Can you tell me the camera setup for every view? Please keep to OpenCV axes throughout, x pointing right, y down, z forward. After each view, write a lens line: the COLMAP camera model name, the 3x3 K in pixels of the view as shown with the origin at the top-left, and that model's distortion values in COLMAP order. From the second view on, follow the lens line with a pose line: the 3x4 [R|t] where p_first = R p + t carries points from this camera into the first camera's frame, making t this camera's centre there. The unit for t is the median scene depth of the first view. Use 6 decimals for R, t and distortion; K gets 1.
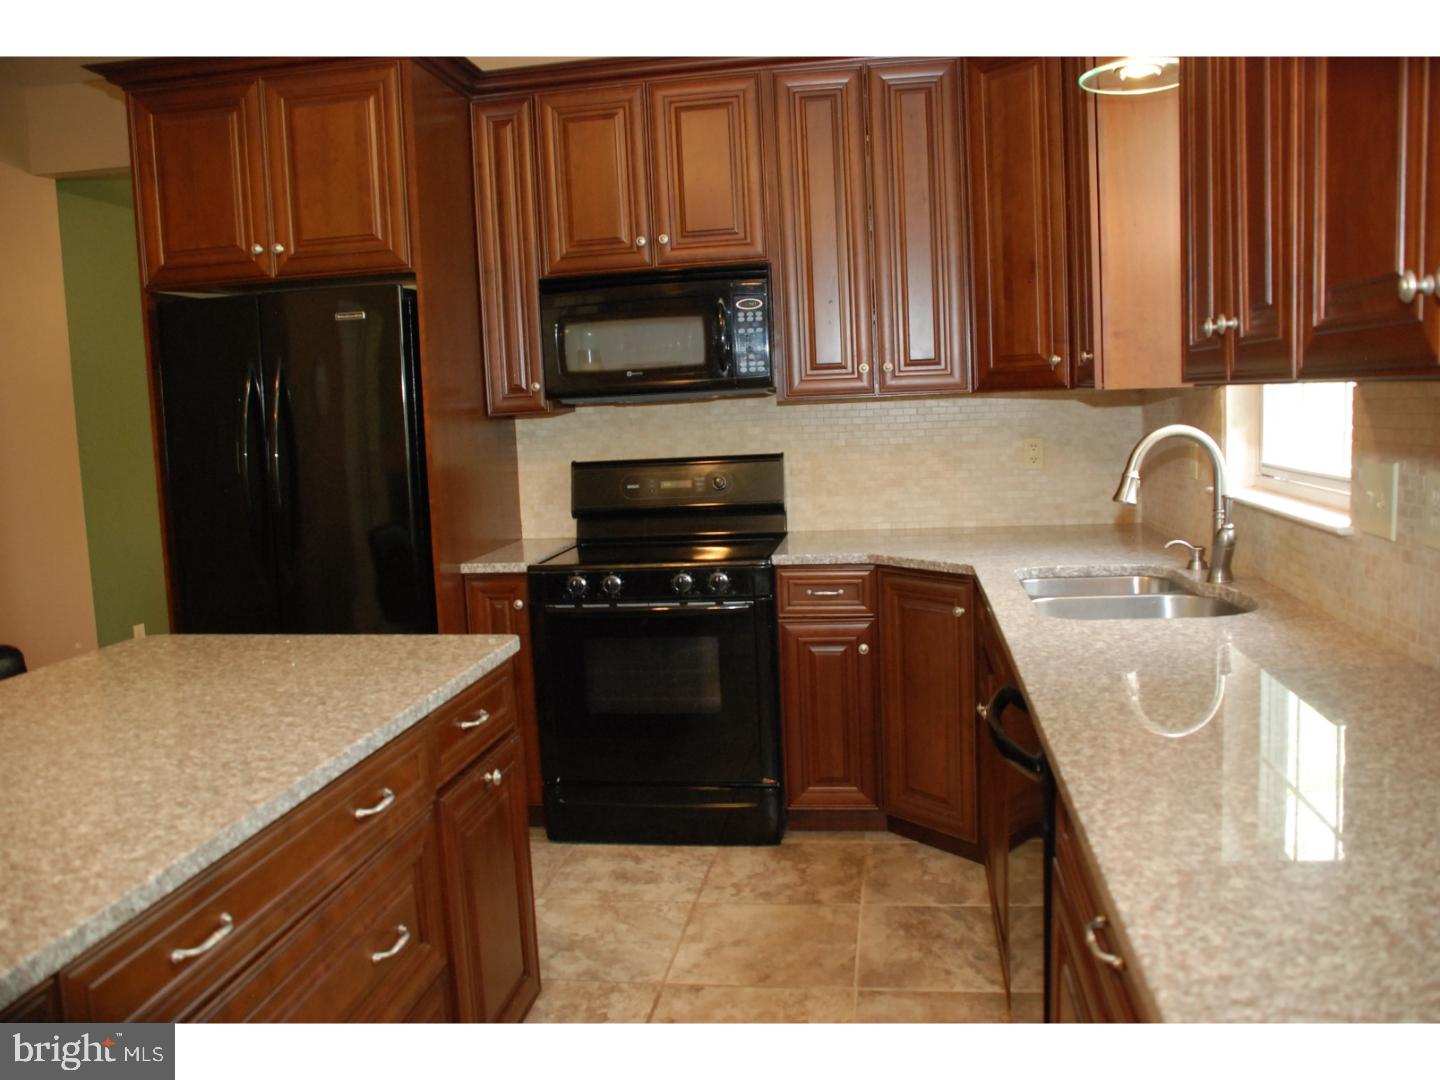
lens RADIAL K [[1139.6, 0, 720.0], [0, 1139.6, 540.0], [0, 0, 1]] dist [-0.162062, 0.124191]
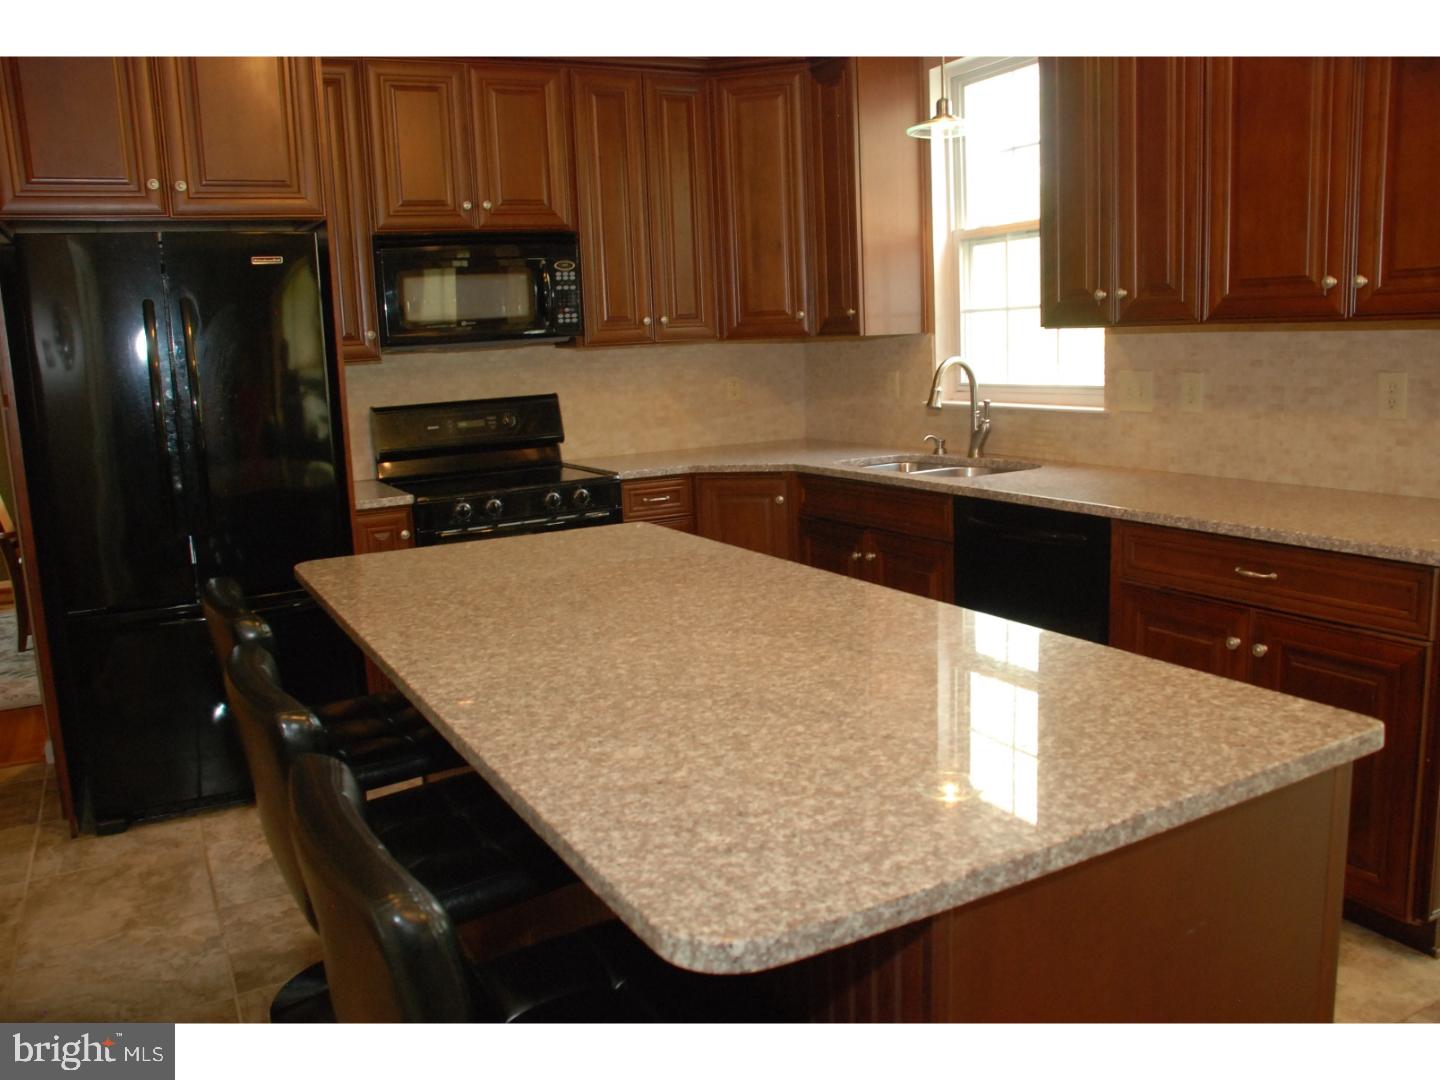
lens RADIAL K [[1139.6, 0, 720.0], [0, 1139.6, 540.0], [0, 0, 1]] dist [-0.162062, 0.124191]
pose [[0.799426, -0.092948, 0.593531, -0.571073], [0.080927, 0.995615, 0.046915, 0.036031], [-0.595289, 0.010527, 0.803443, -0.042074]]
